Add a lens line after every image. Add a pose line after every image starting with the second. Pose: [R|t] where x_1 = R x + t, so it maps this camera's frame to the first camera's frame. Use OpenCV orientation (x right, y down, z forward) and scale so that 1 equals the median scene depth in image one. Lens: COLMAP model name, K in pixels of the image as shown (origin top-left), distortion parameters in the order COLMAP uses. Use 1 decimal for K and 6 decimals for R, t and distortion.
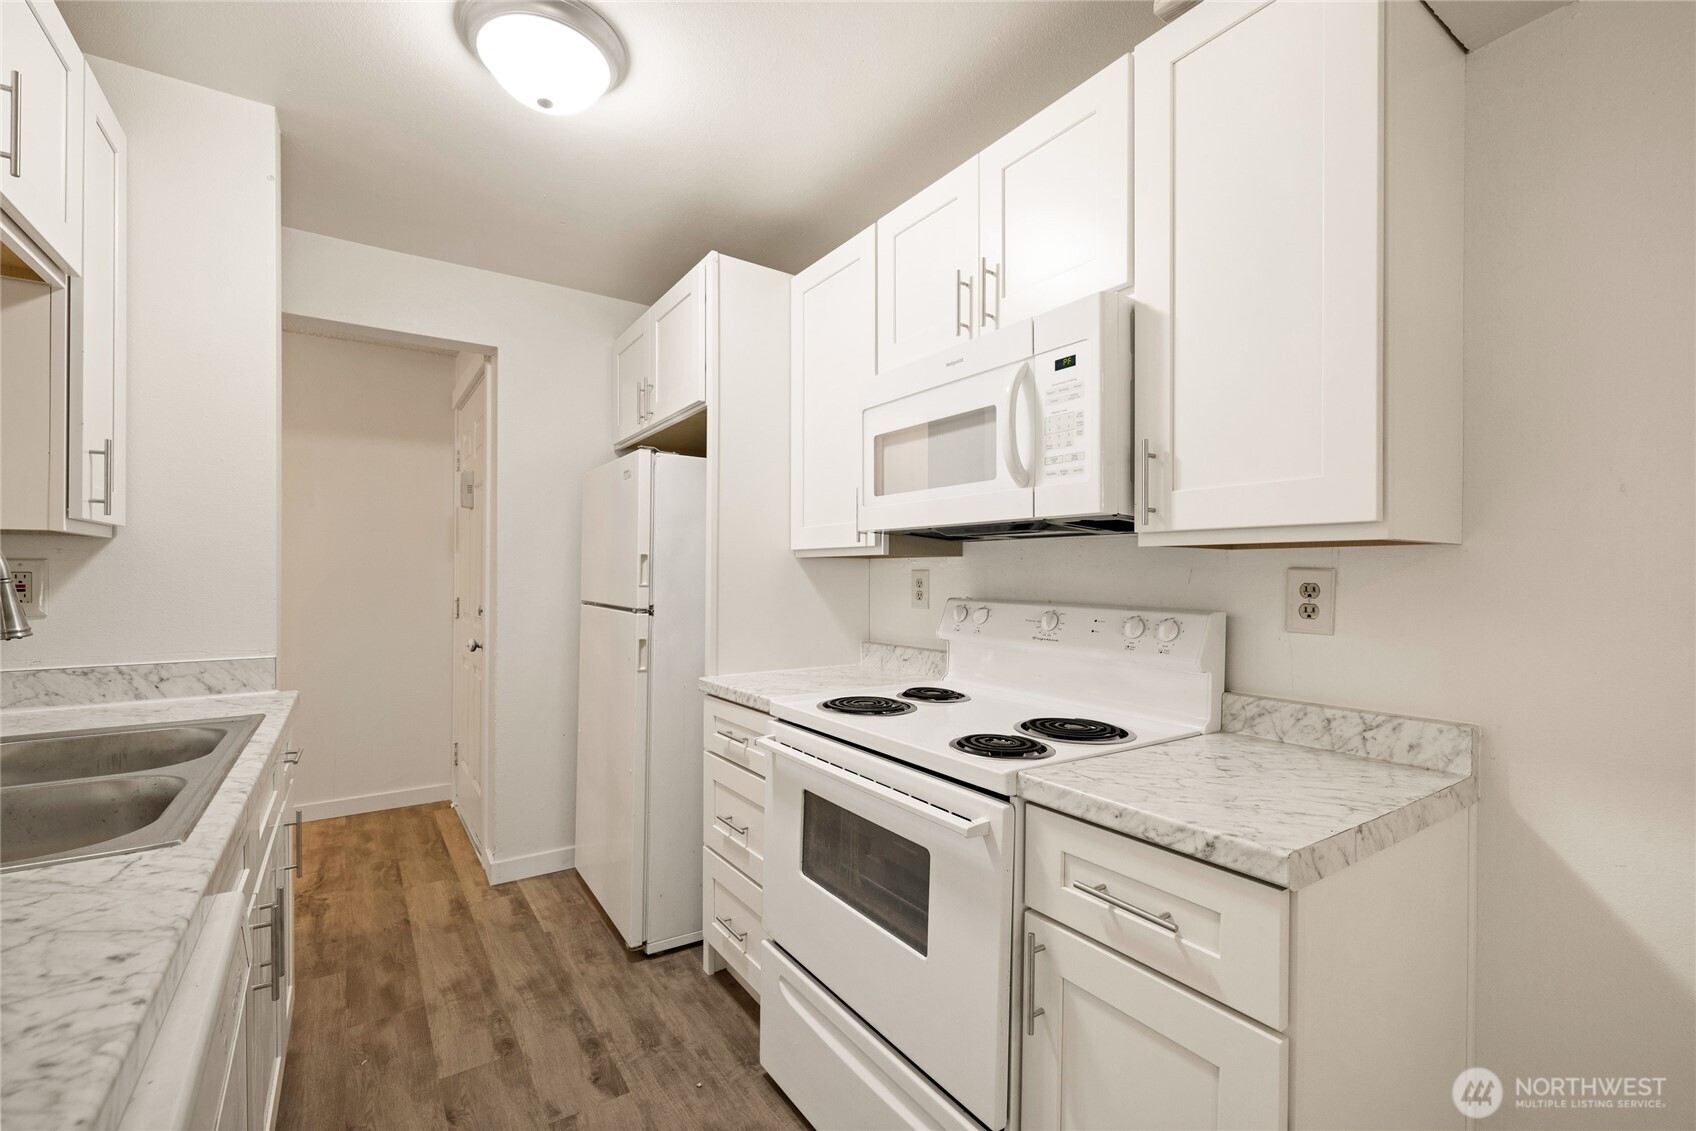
lens RADIAL K [[712.5, 0, 823.1], [0, 712.5, 573.2], [0, 0, 1]] dist [0.002140, 0.000700]
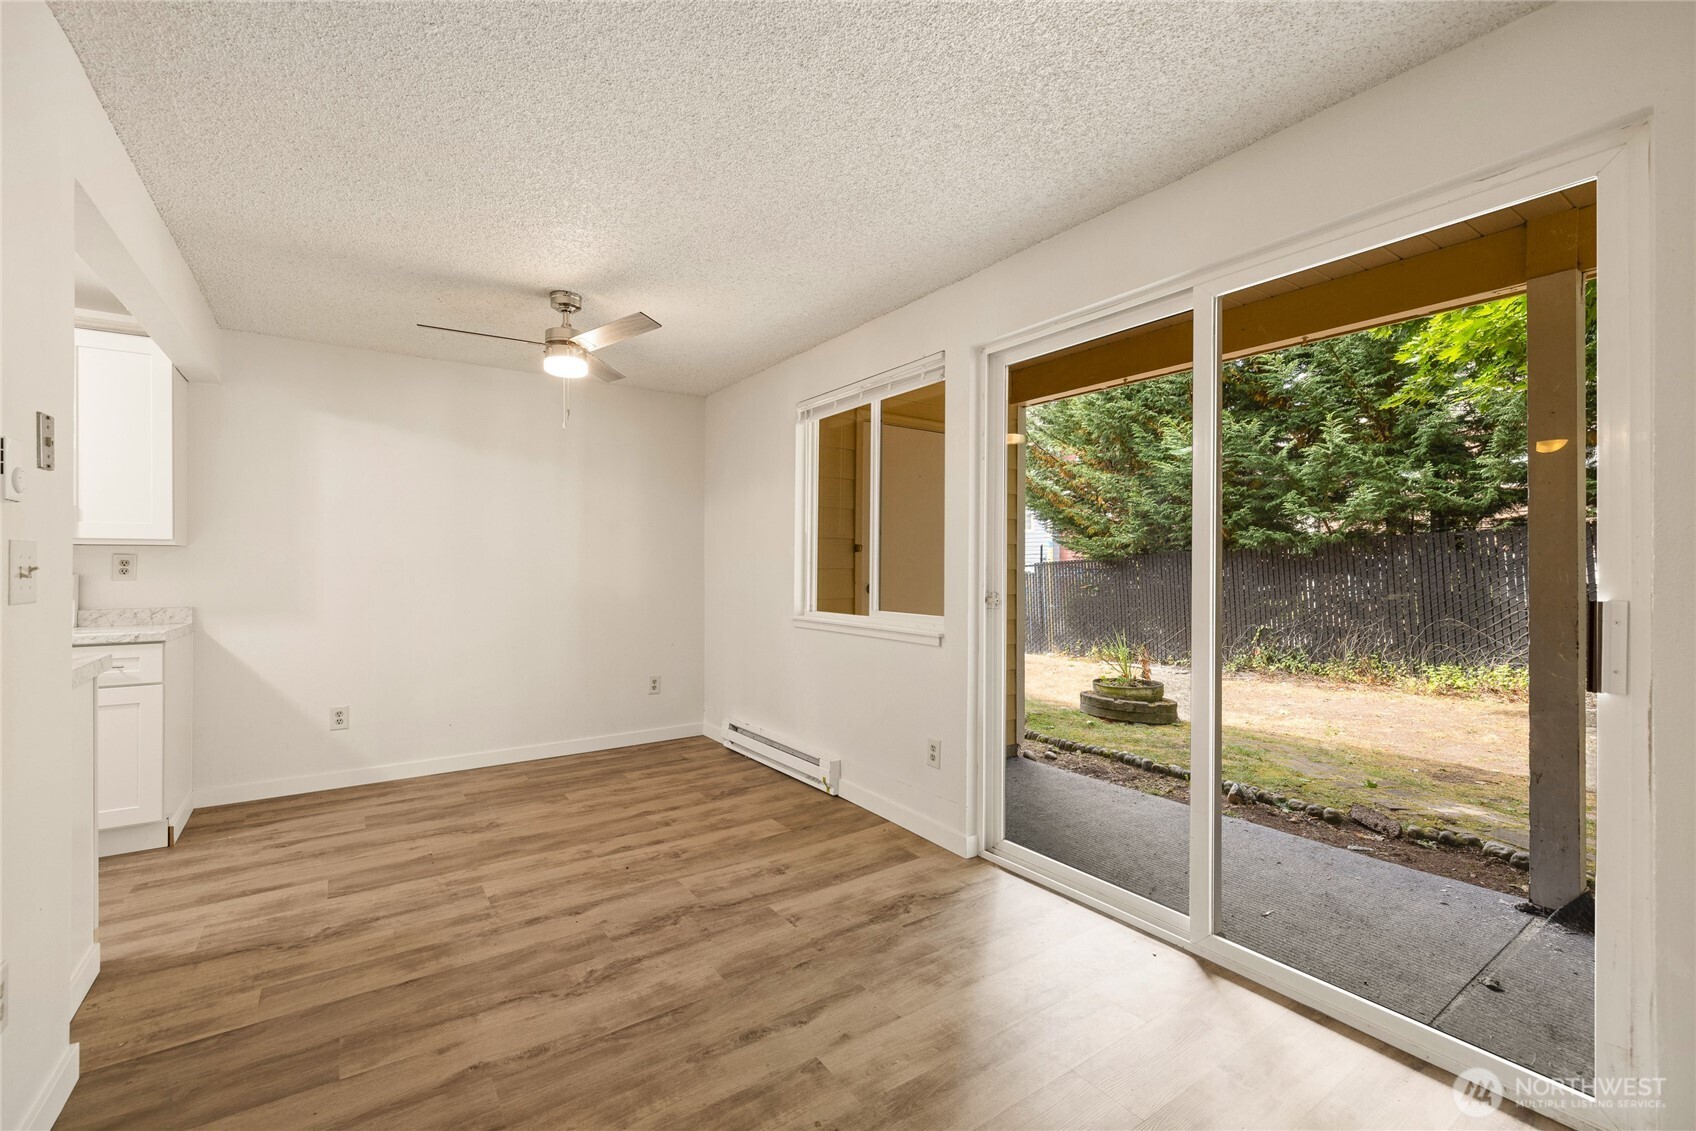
lens RADIAL K [[712.5, 0, 827.6], [0, 712.5, 568.1], [0, 0, 1]] dist [0.002140, 0.000700]
pose [[-0.009109, -0.008353, 0.999924, -1.257545], [-0.000695, 0.999965, 0.008347, 0.012764], [-0.999958, -0.000619, -0.009115, -0.979325]]
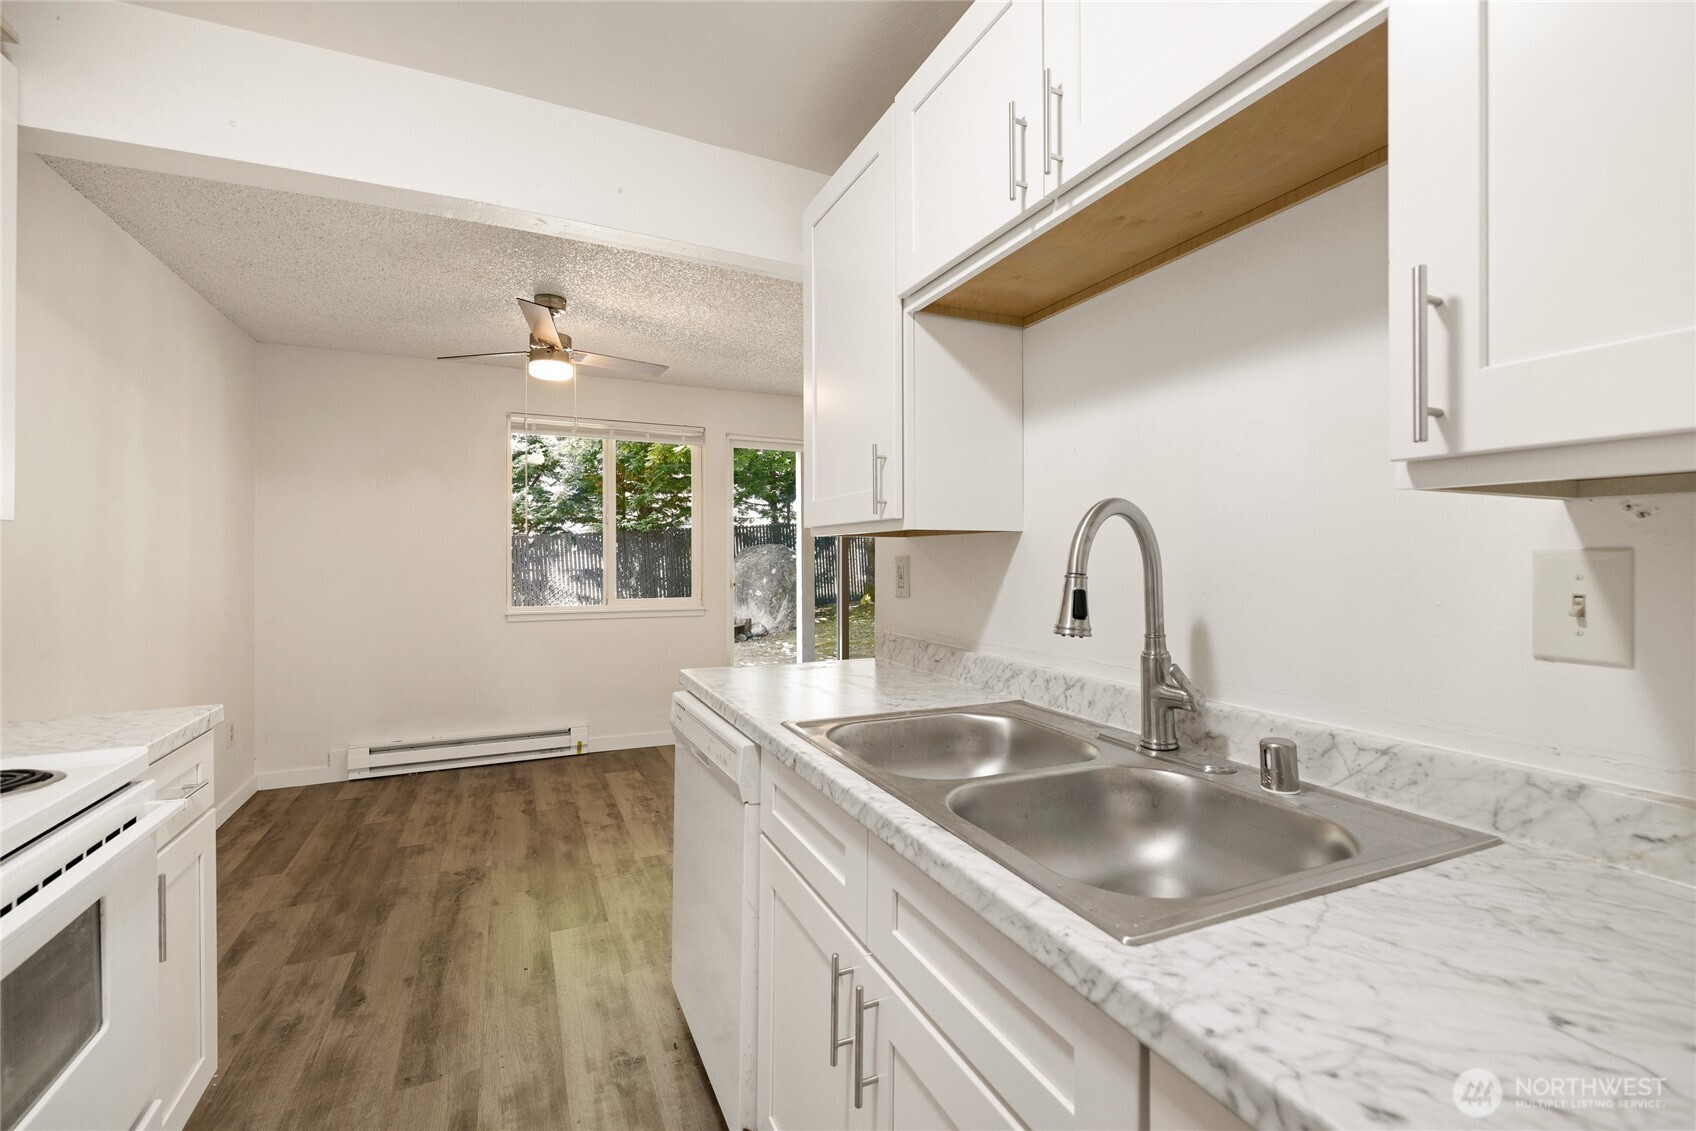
lens RADIAL K [[712.5, 0, 831.9], [0, 712.5, 554.9], [0, 0, 1]] dist [0.002140, 0.000700]
pose [[-0.987948, -0.006856, 0.154637, -0.522783], [-0.007250, 0.999972, -0.001981, -0.008312], [-0.154619, -0.003078, -0.987969, 1.087725]]
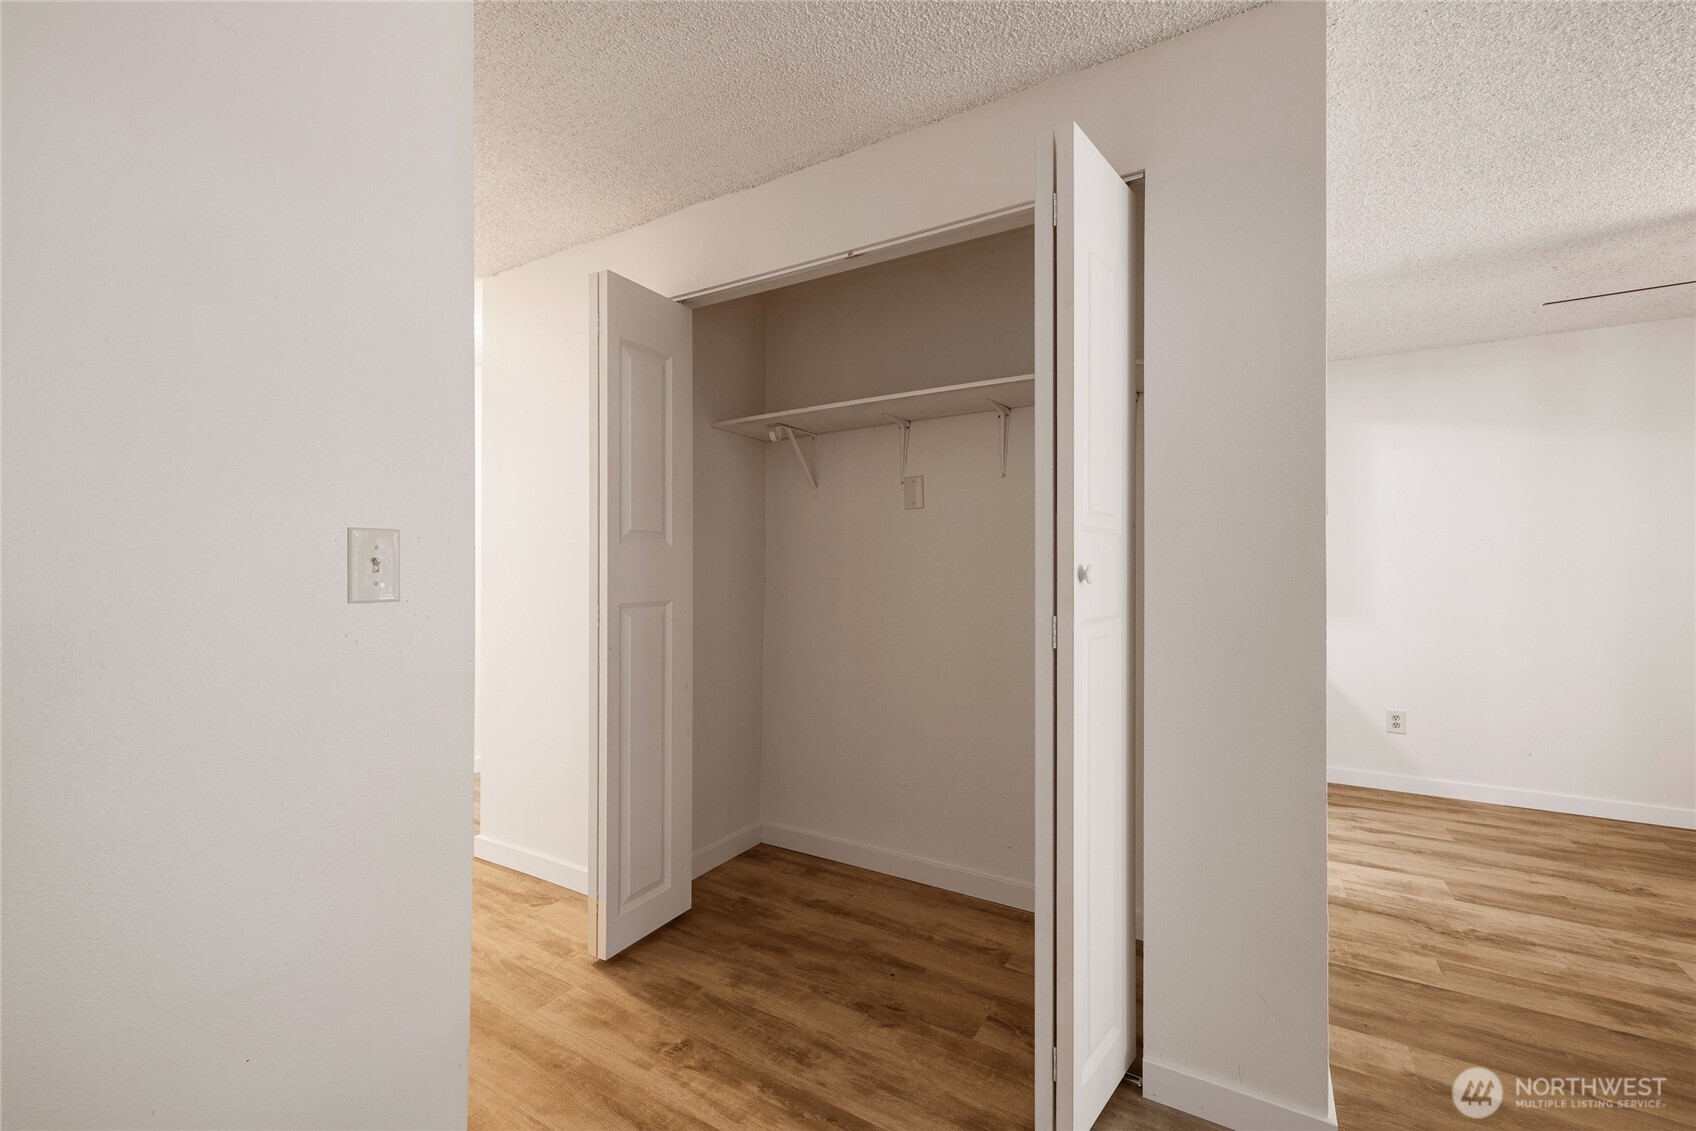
lens RADIAL K [[712.5, 0, 830.3], [0, 712.5, 564.5], [0, 0, 1]] dist [0.002140, 0.000700]
pose [[0.904985, 0.002902, 0.425433, -1.554455], [0.000602, 0.999967, -0.008102, 0.020277], [-0.425442, 0.007588, 0.904954, -0.784680]]
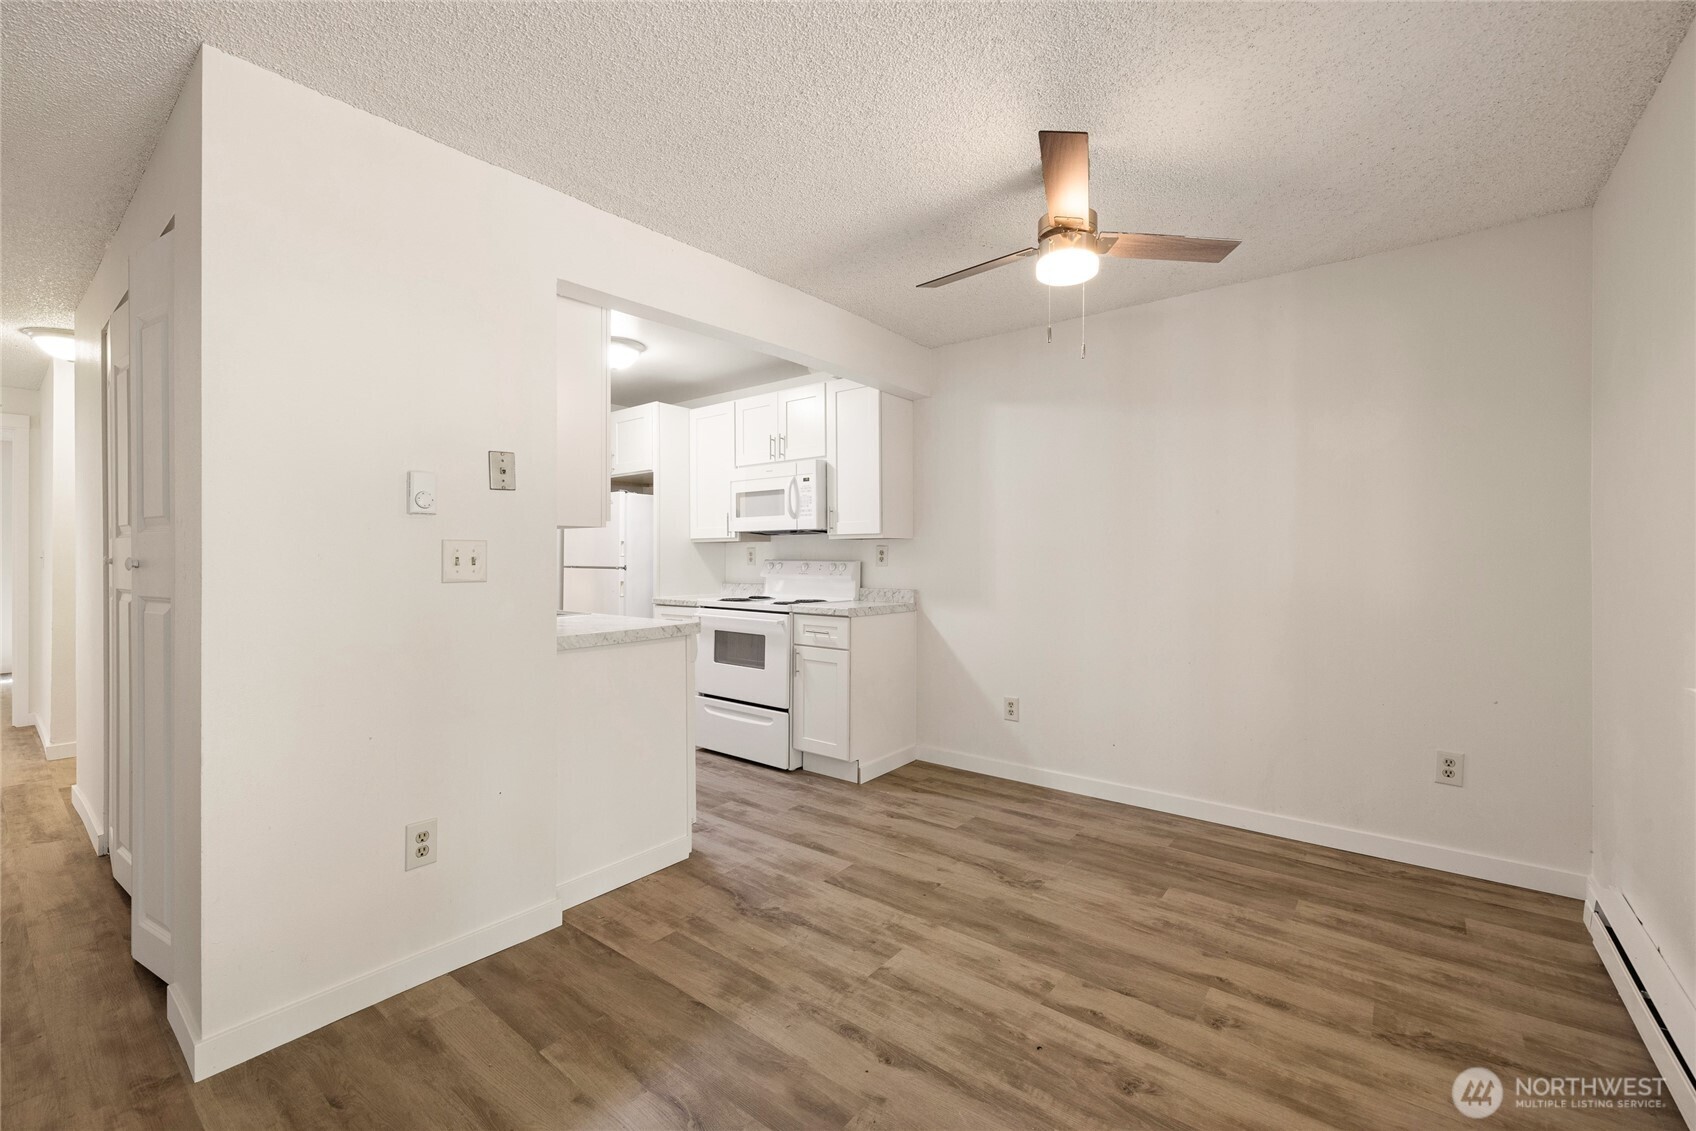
lens RADIAL K [[712.5, 0, 830.6], [0, 712.5, 555.6], [0, 0, 1]] dist [0.002140, 0.000700]
pose [[0.954525, -0.008535, 0.298008, -0.328623], [0.007968, 0.999963, 0.003118, 0.017377], [-0.298024, -0.000601, 0.954558, -1.350103]]
